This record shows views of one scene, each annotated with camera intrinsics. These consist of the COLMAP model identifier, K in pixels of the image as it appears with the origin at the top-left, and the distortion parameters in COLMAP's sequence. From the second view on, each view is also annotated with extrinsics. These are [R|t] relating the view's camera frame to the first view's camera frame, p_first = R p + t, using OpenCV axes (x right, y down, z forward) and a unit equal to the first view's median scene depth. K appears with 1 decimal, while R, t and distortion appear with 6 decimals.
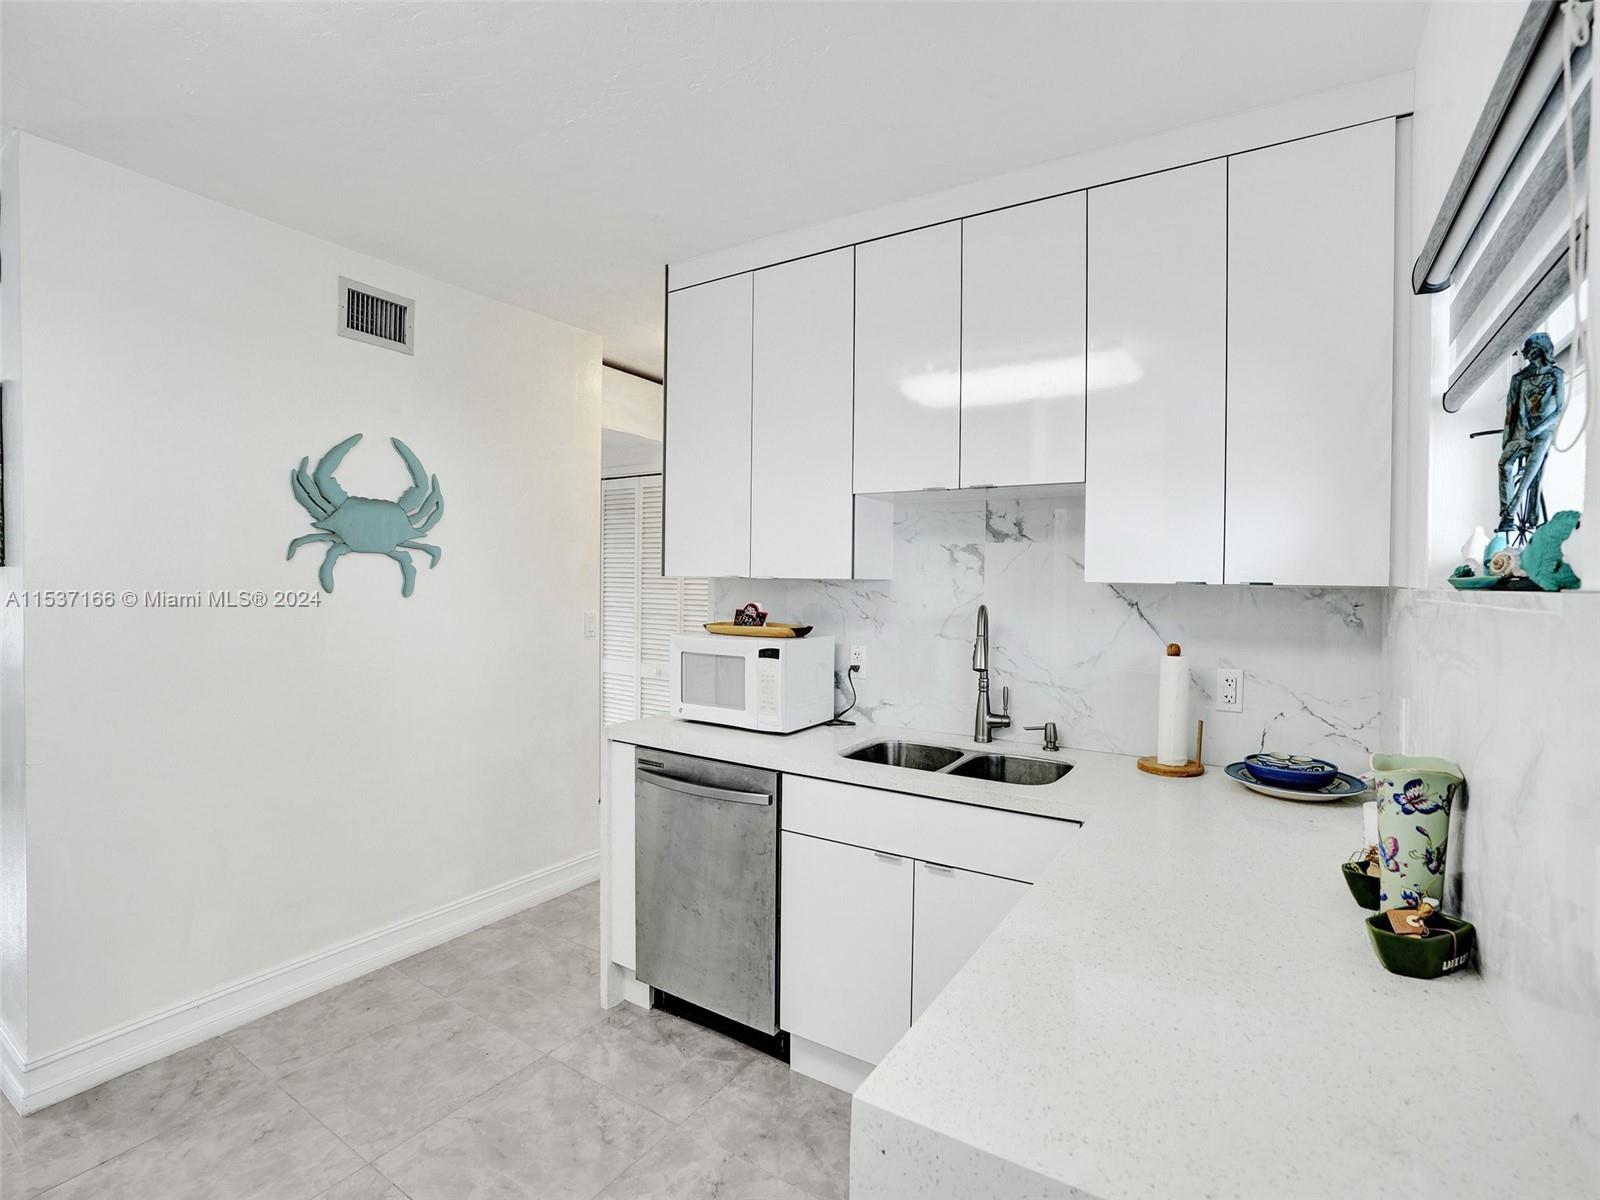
lens RADIAL K [[756.8, 0, 800.0], [0, 756.8, 600.0], [0, 0, 1]] dist [-0.036514, 0.000134]
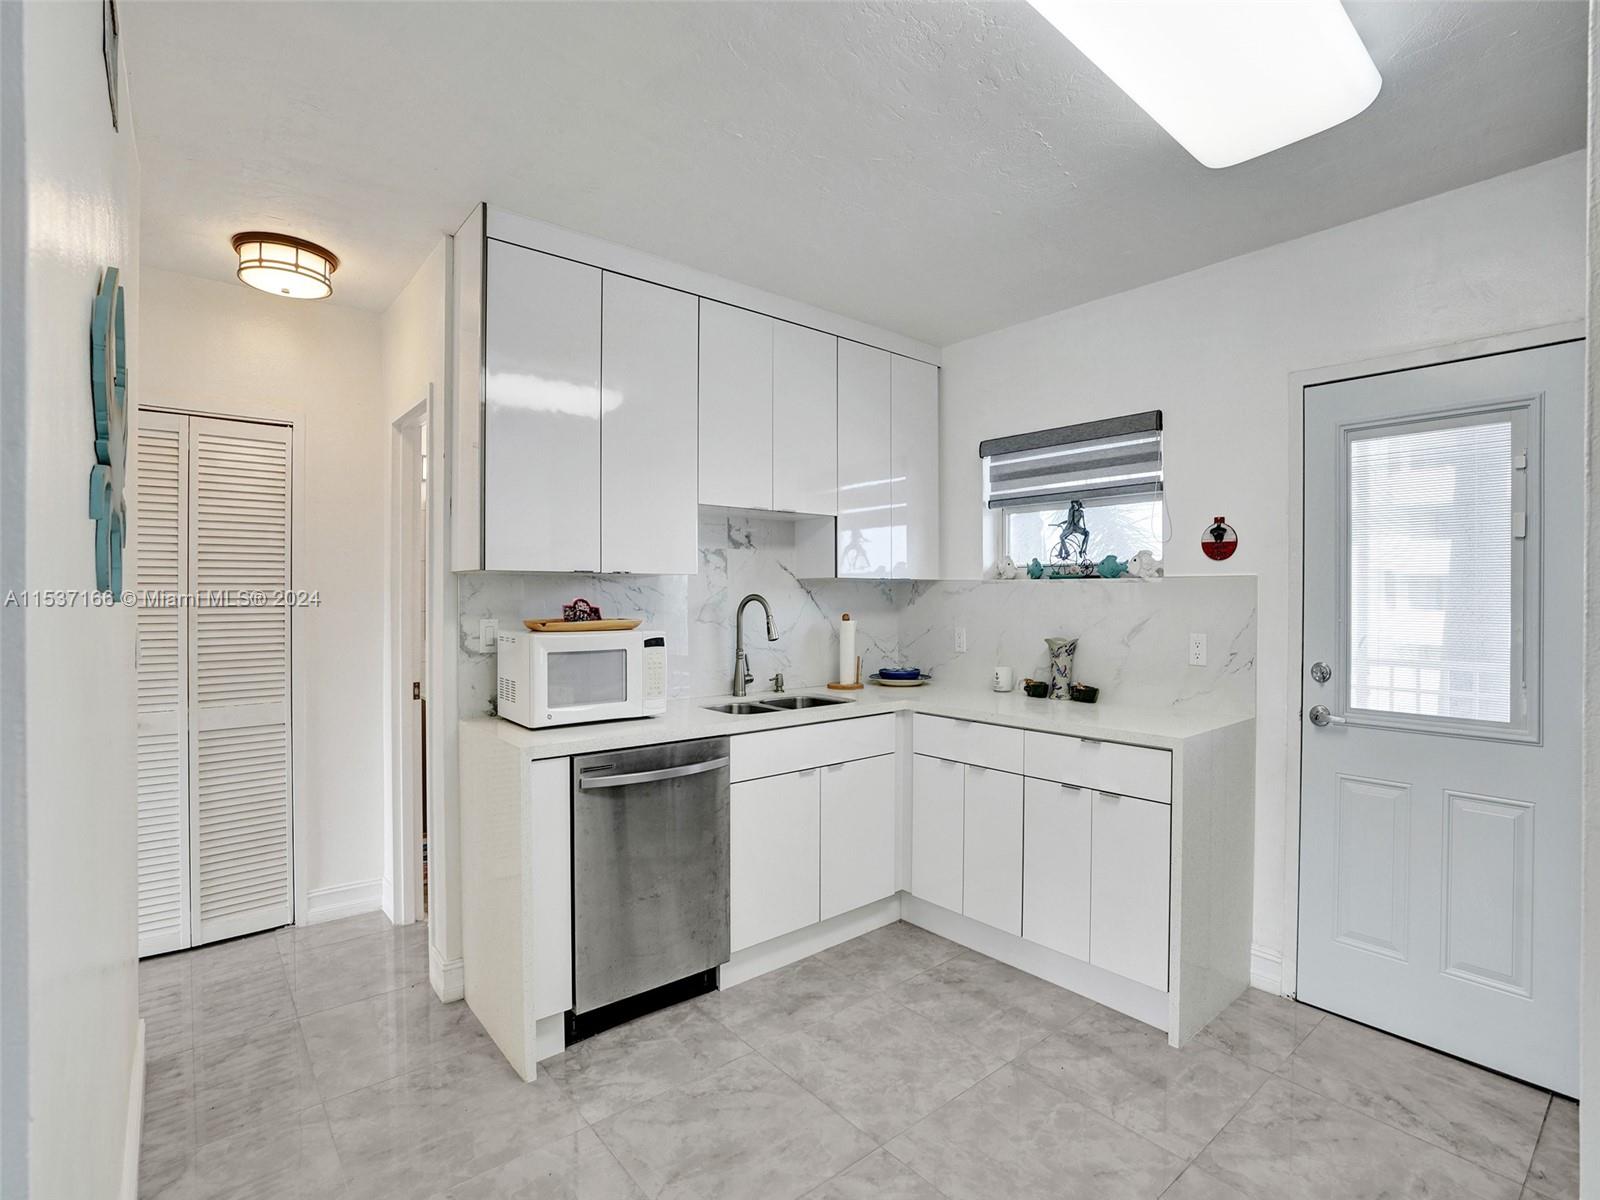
lens RADIAL K [[776.3, 0, 815.9], [0, 776.3, 599.1], [0, 0, 1]] dist [-0.022769, 0.000474]
pose [[0.291753, -0.020118, 0.956282, -1.030644], [0.024459, 0.999609, 0.013567, -0.001134], [-0.956181, 0.019432, 0.292131, 0.450897]]
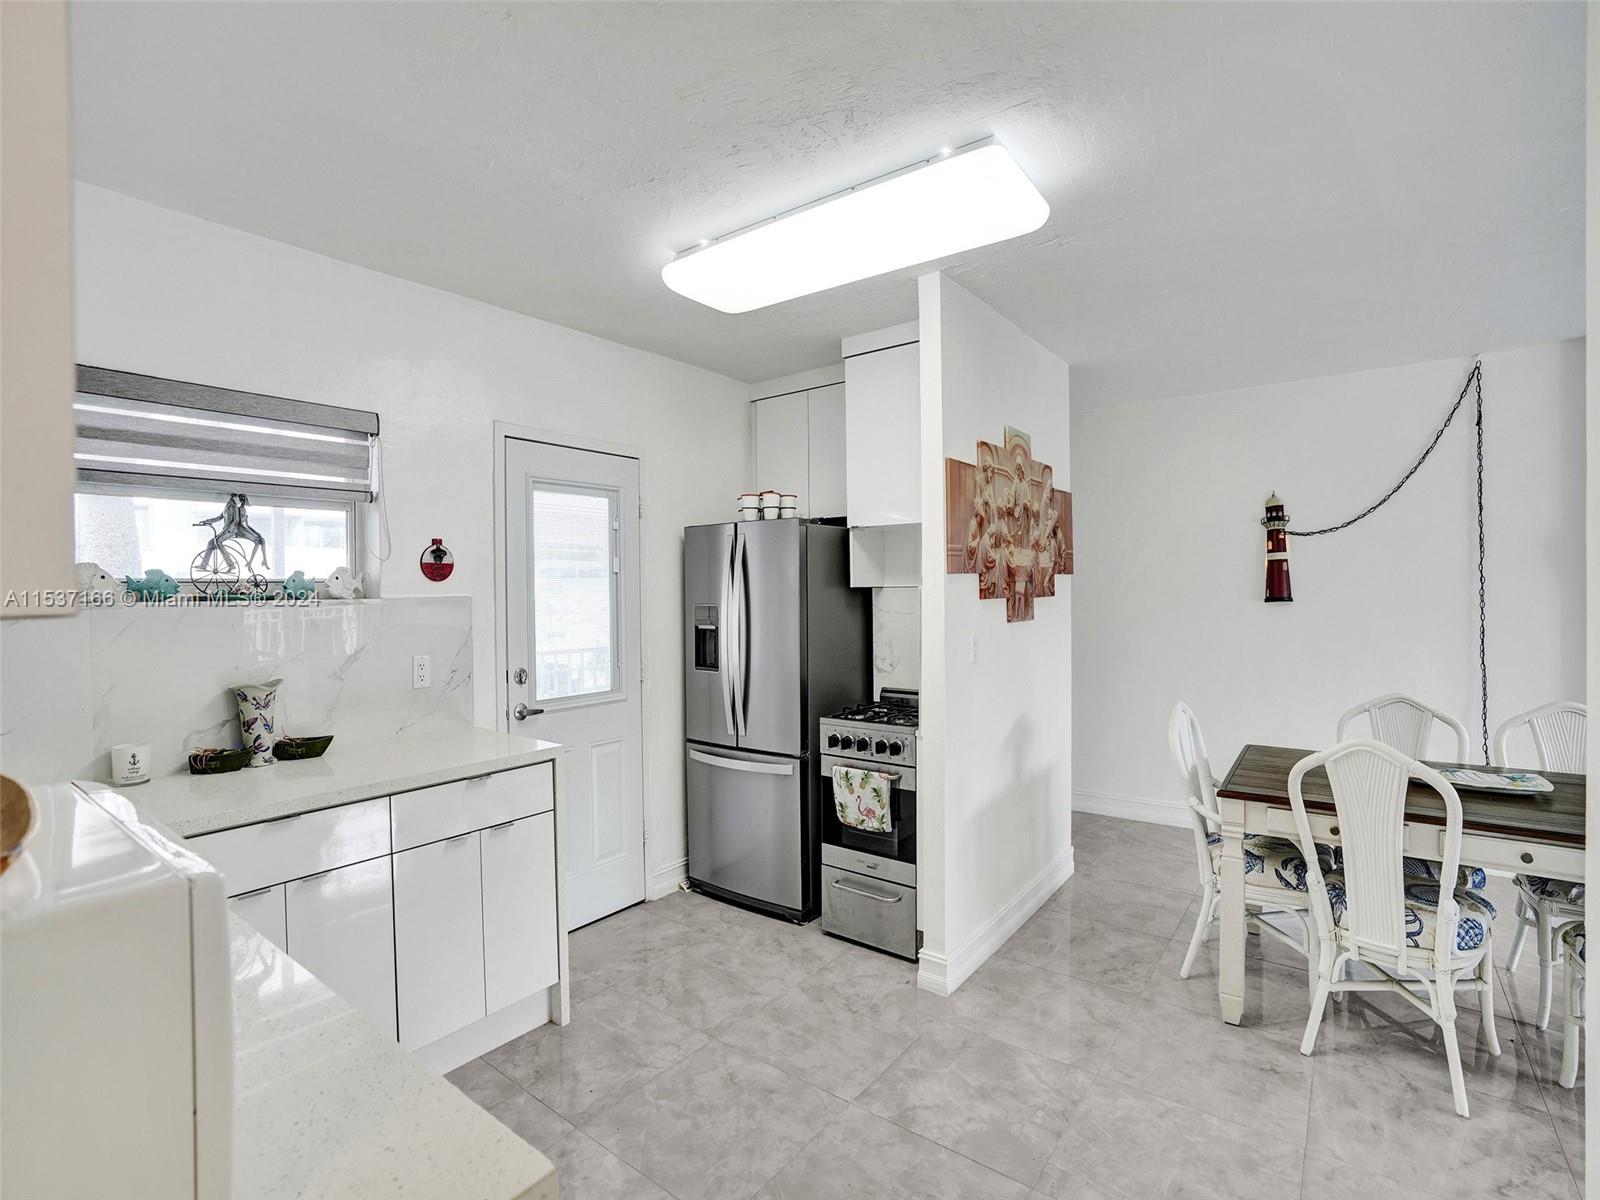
lens RADIAL K [[741.9, 0, 800.0], [0, 741.9, 600.0], [0, 0, 1]] dist [-0.057320, 0.000242]
pose [[-0.996623, -0.004564, 0.081987, -0.403671], [-0.001379, 0.999244, 0.038862, -0.043165], [-0.082102, 0.038618, -0.995875, 1.253889]]
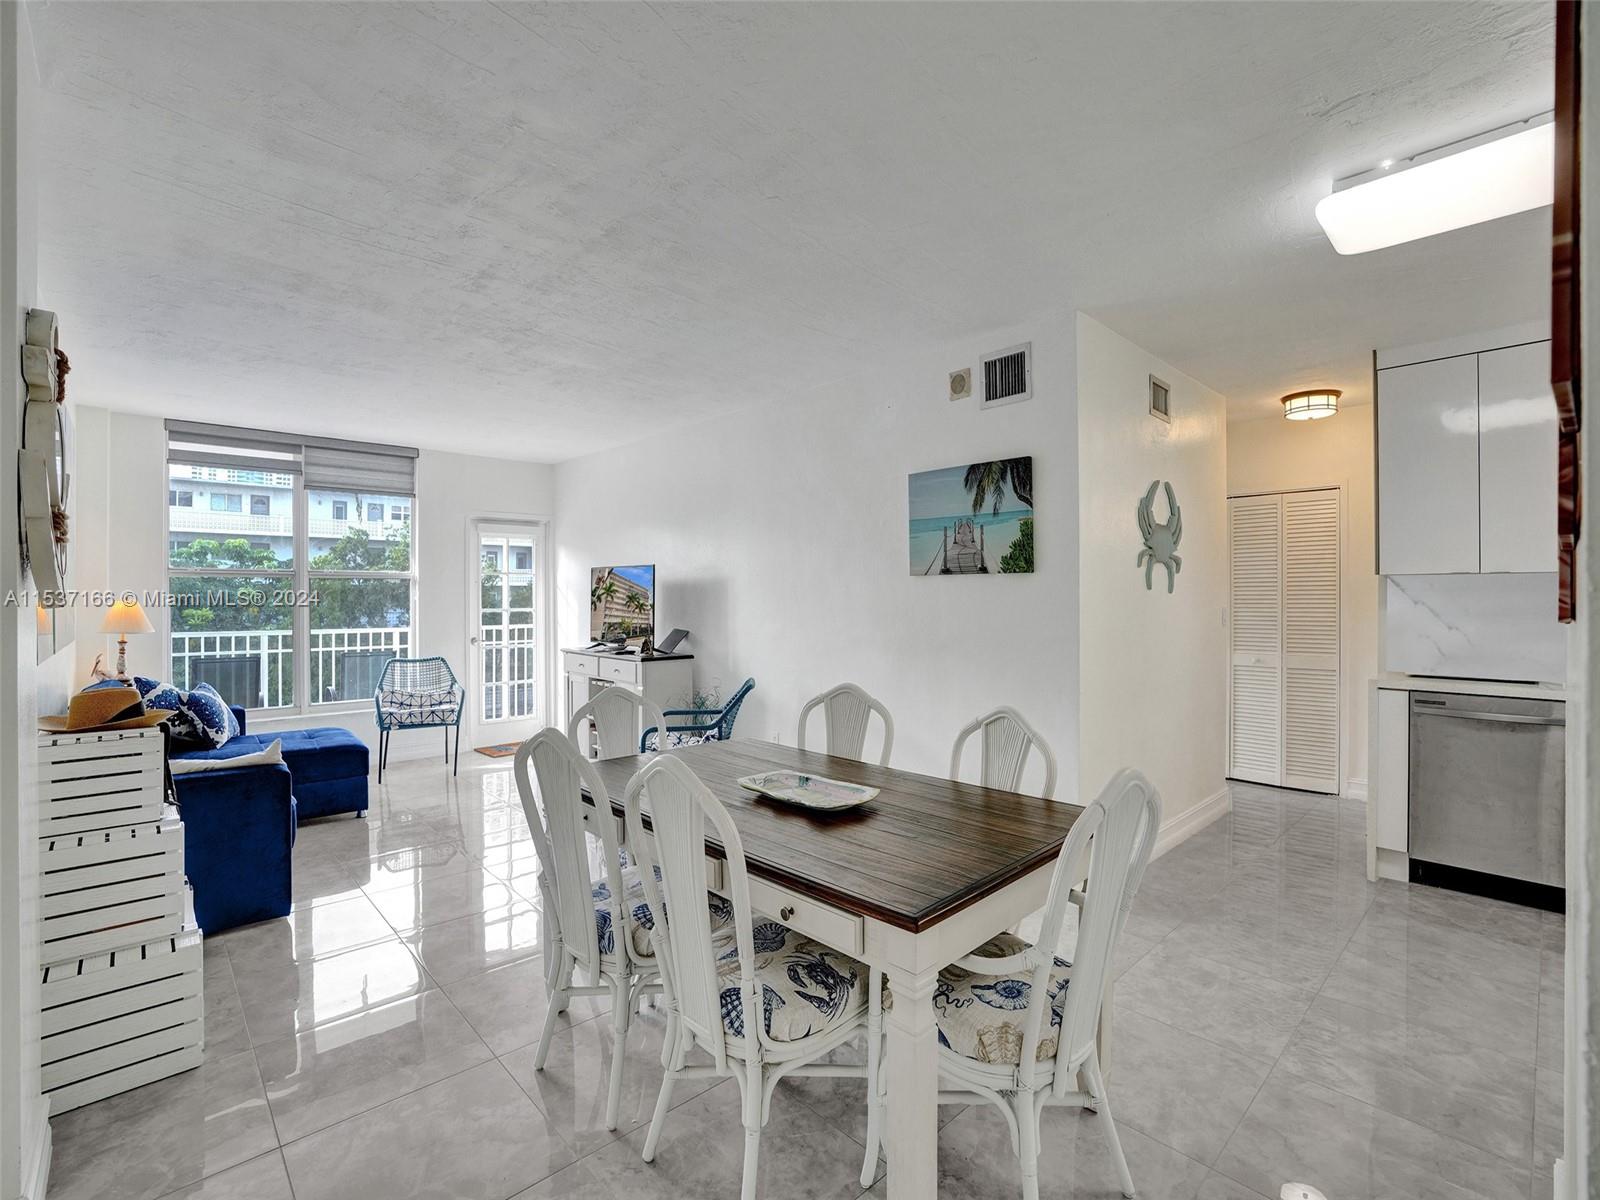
lens RADIAL K [[748.4, 0, 800.0], [0, 748.4, 600.0], [0, 0, 1]] dist [-0.045543, 0.016170]
pose [[0.973984, -0.015834, -0.226061, -1.038853], [0.010912, 0.999676, -0.023006, 0.040344], [0.226352, 0.019940, 0.973841, -0.621304]]
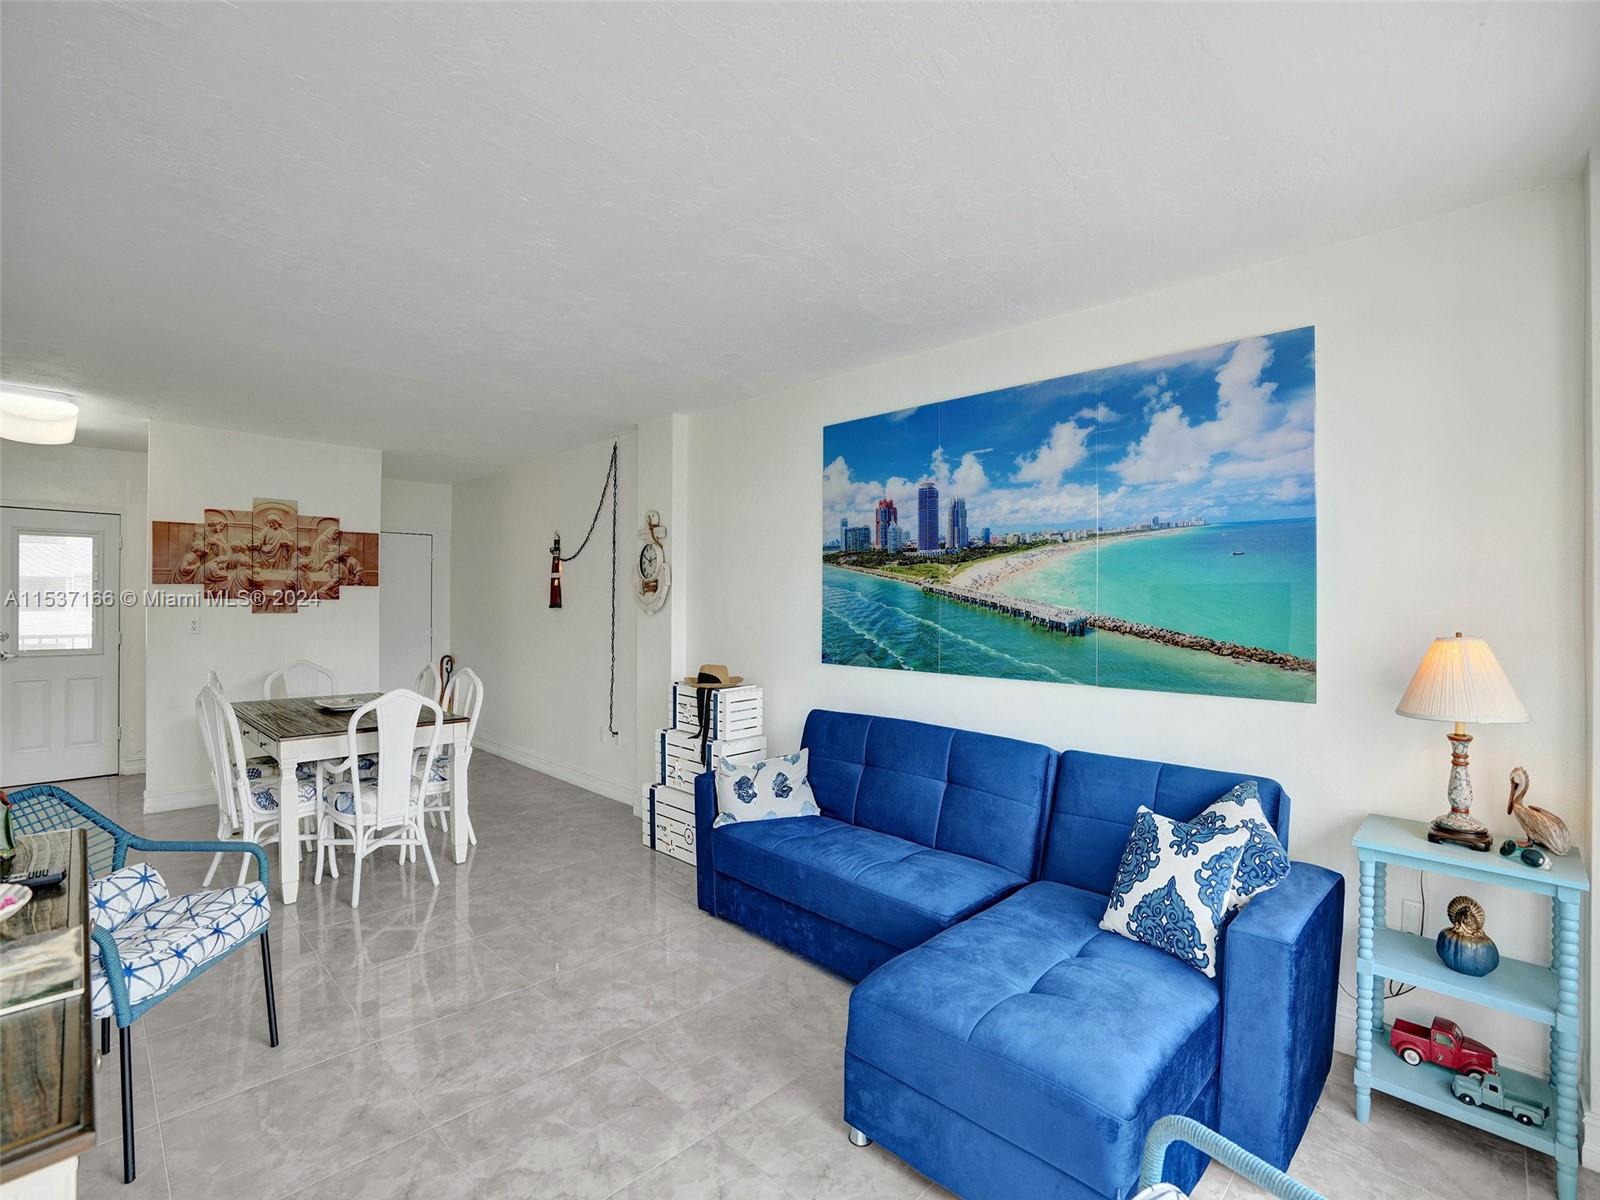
lens RADIAL K [[748.4, 0, 800.0], [0, 748.4, 600.0], [0, 0, 1]] dist [-0.045543, 0.016170]
pose [[-0.974490, -0.022645, 0.223285, -2.655464], [-0.017777, 0.999559, 0.023785, -0.073196], [-0.223725, 0.019209, -0.974463, 1.684486]]
